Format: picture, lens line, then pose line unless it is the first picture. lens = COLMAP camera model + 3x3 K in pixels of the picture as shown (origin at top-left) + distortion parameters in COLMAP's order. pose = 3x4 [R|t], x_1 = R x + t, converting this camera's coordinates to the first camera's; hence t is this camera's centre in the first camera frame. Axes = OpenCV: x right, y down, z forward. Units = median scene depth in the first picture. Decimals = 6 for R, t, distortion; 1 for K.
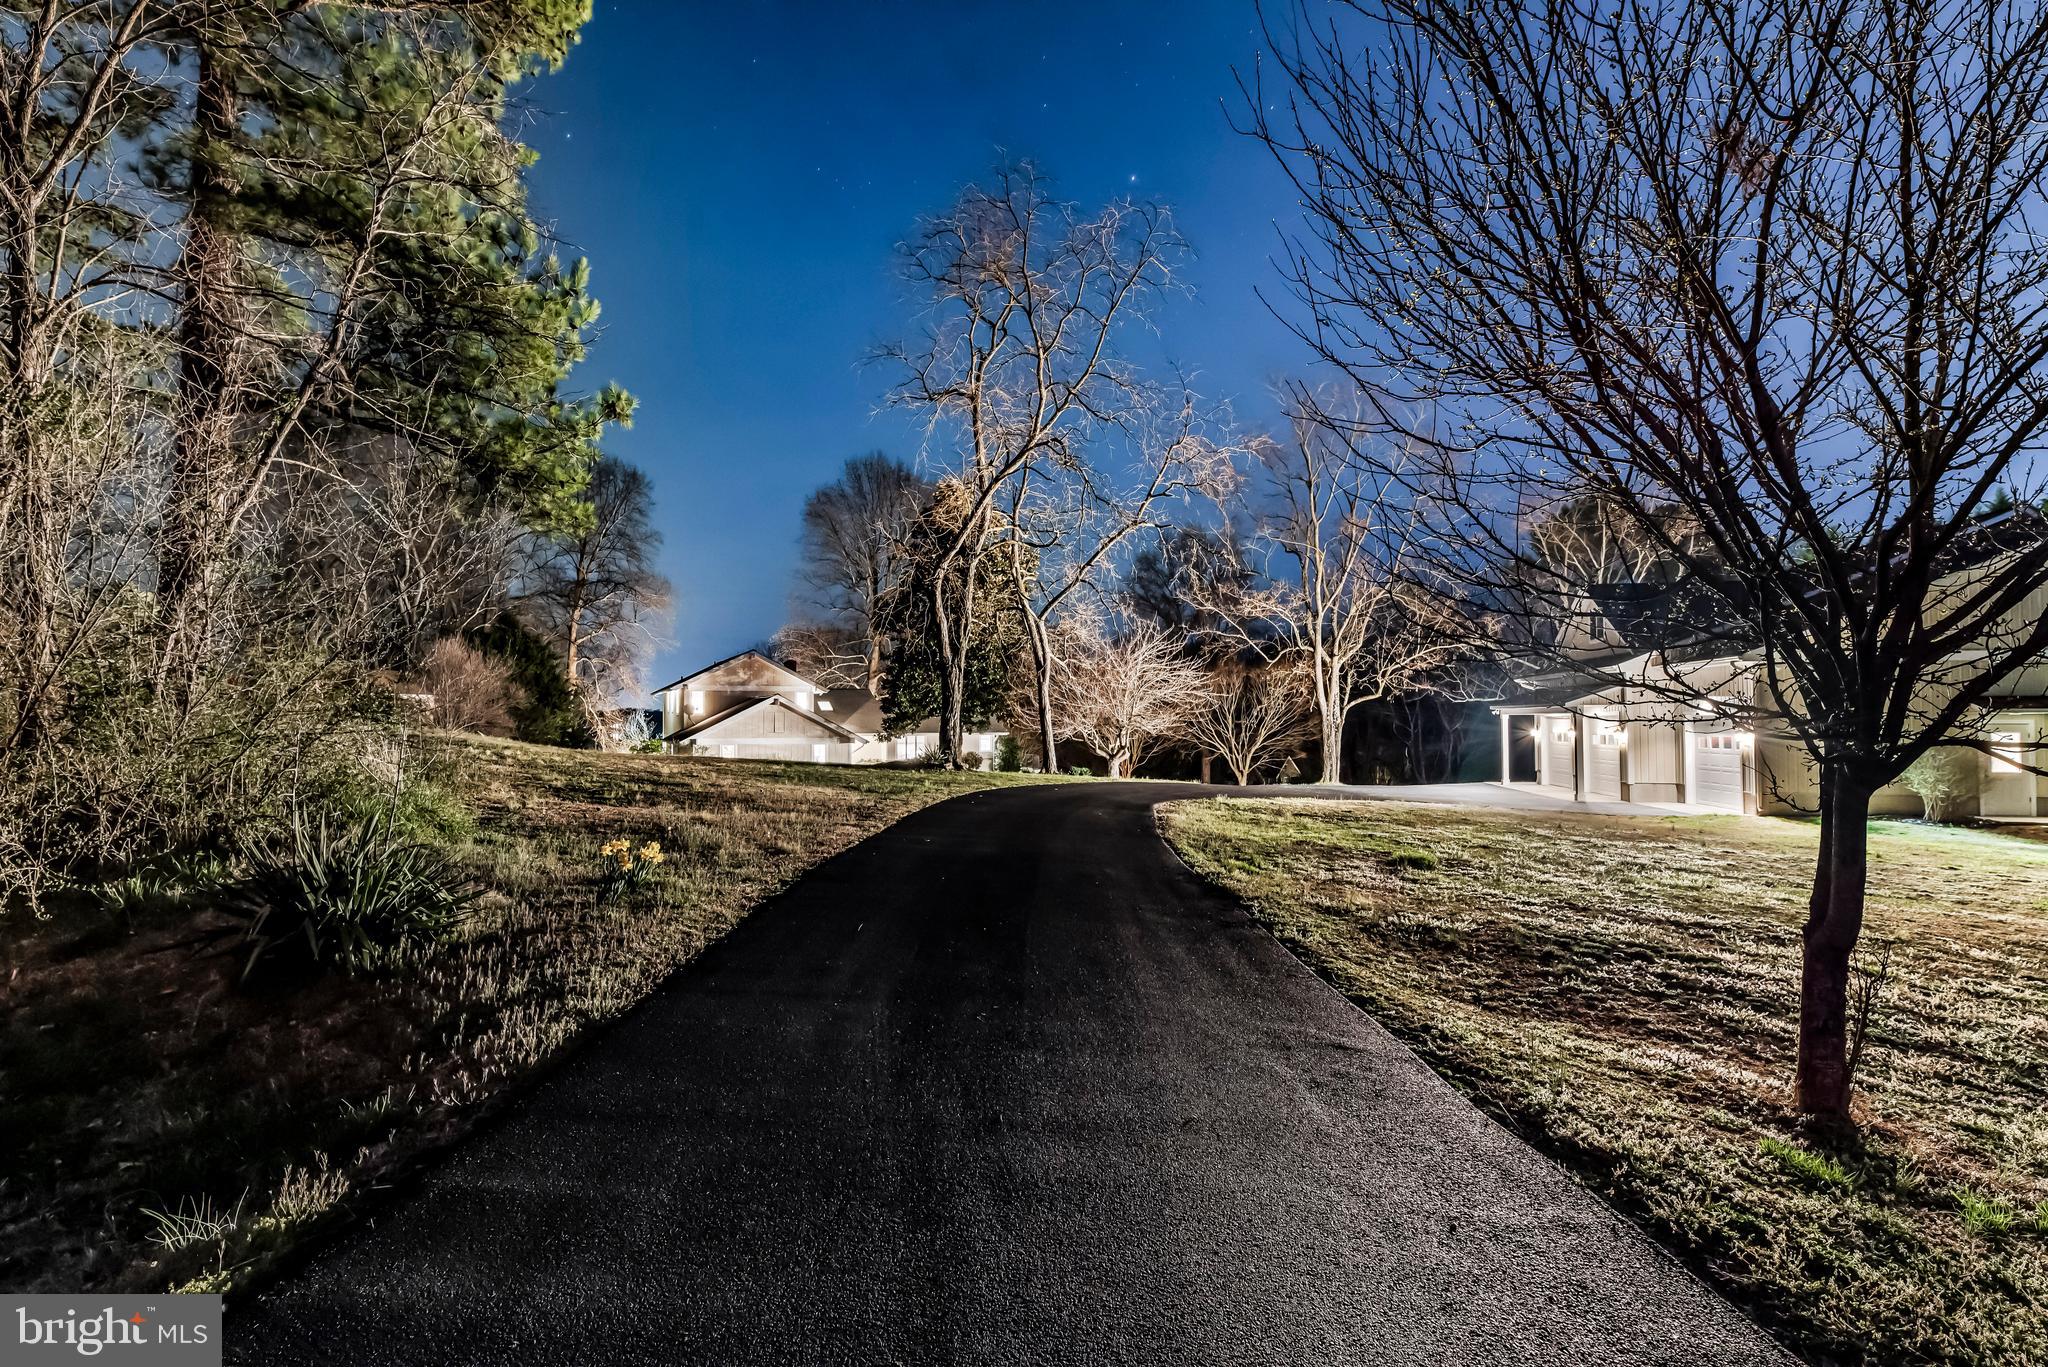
lens RADIAL K [[945.9, 0, 1032.9], [0, 945.9, 674.7], [0, 0, 1]] dist [0.006712, -0.002158]
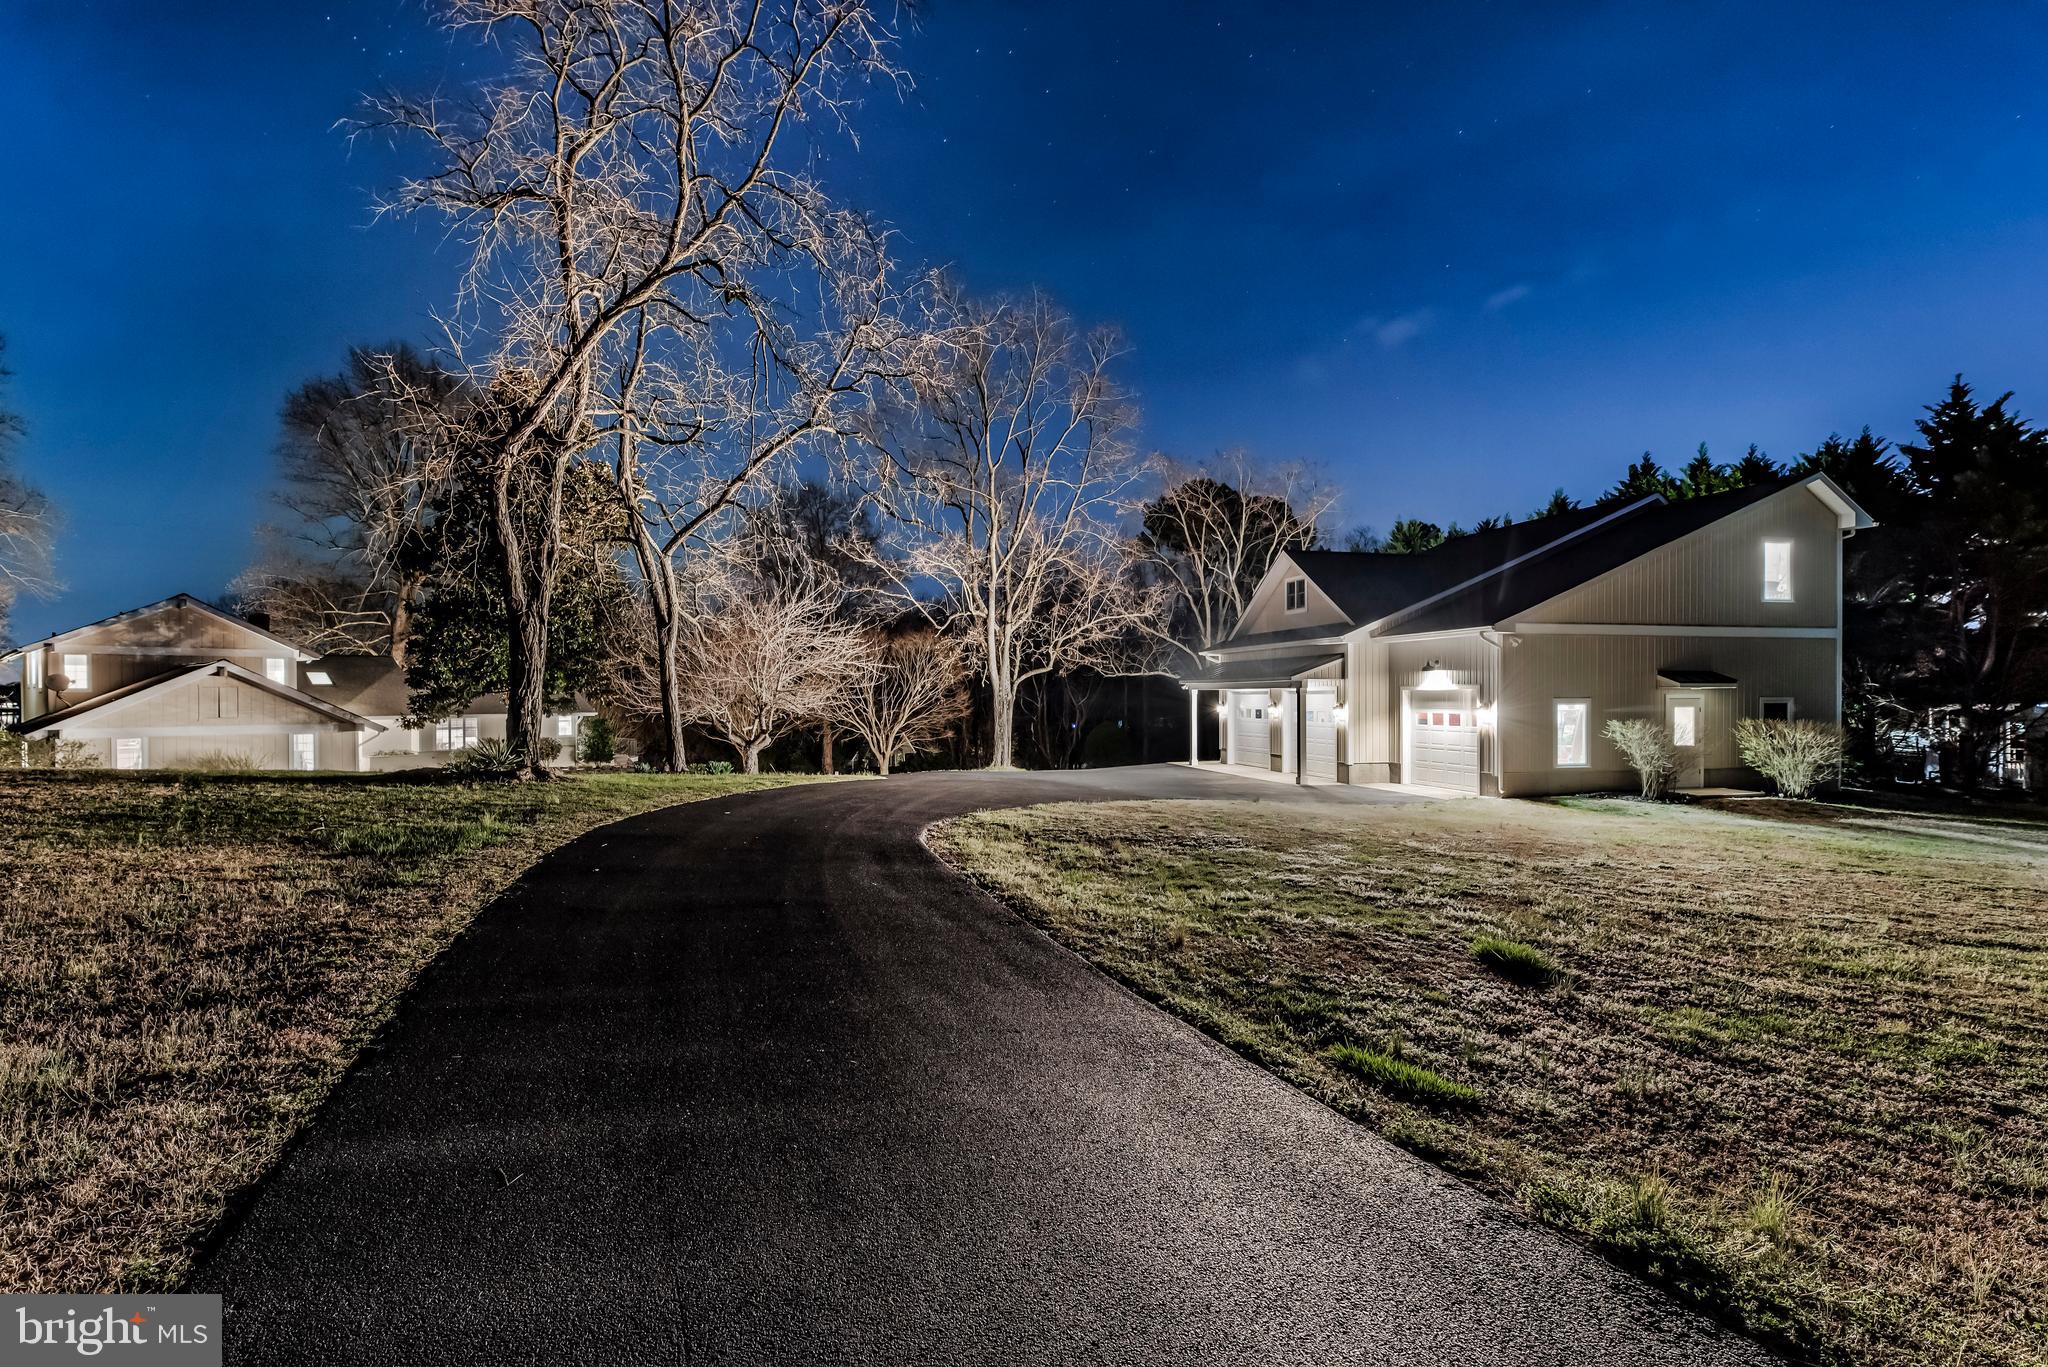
lens RADIAL K [[945.9, 0, 1006.9], [0, 945.9, 698.5], [0, 0, 1]] dist [0.006712, -0.002158]
pose [[0.922271, -0.004818, 0.386513, -0.022822], [-0.015178, 0.998700, 0.048665, 0.007304], [-0.386245, -0.050749, 0.920999, 0.188158]]
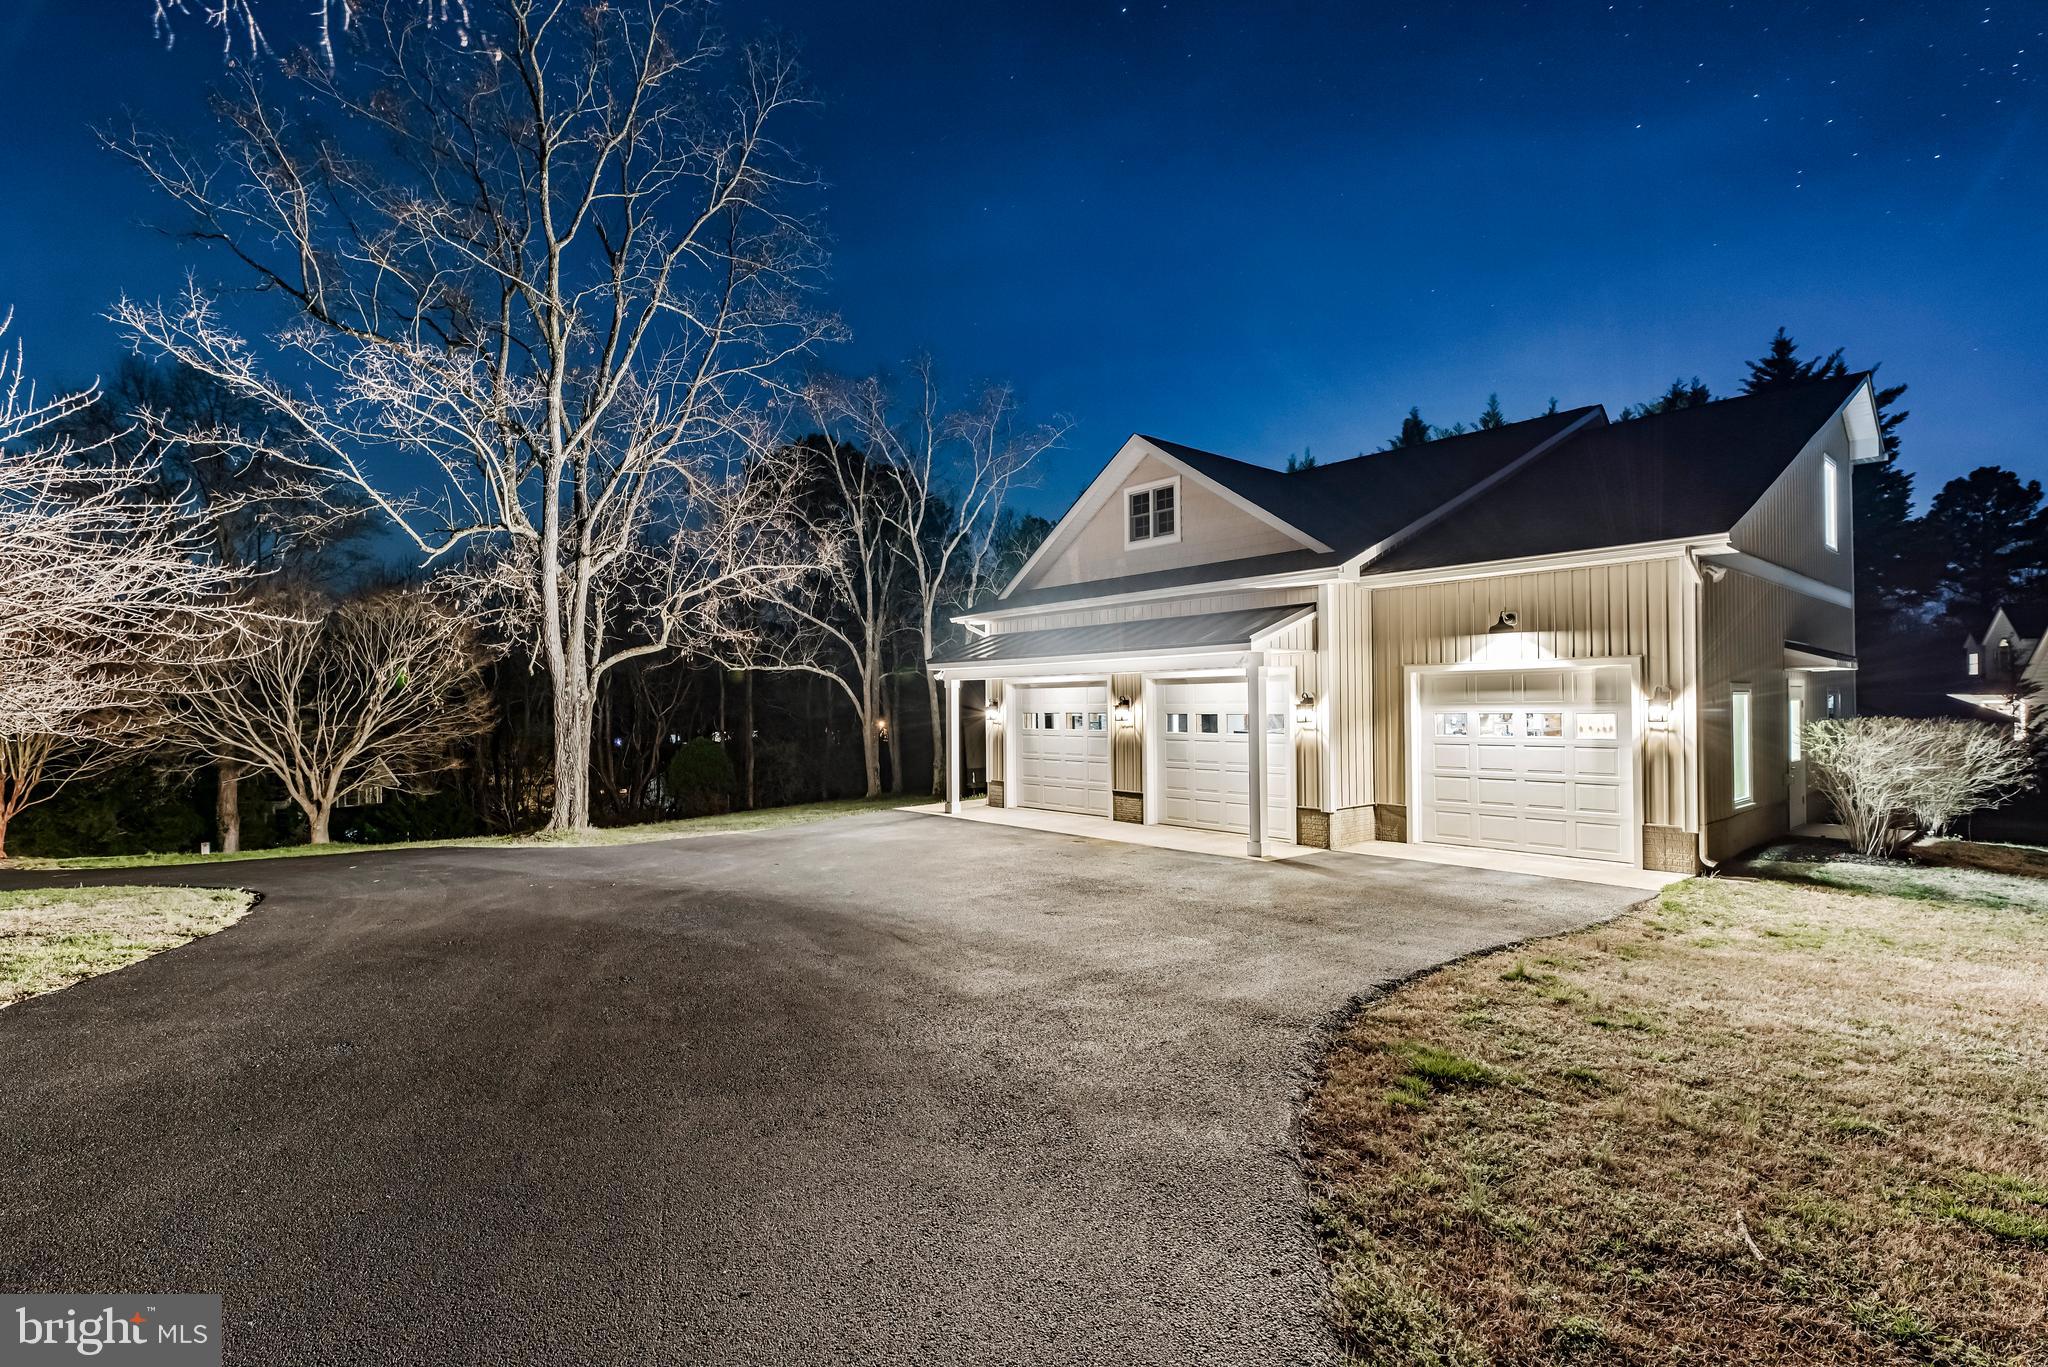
lens RADIAL K [[945.9, 0, 1022.8], [0, 945.9, 686.1], [0, 0, 1]] dist [0.006712, -0.002158]
pose [[0.641146, 0.010652, 0.767345, 0.101221], [-0.029776, 0.999496, 0.011004, 0.032821], [-0.766841, -0.029904, 0.641140, 0.539390]]
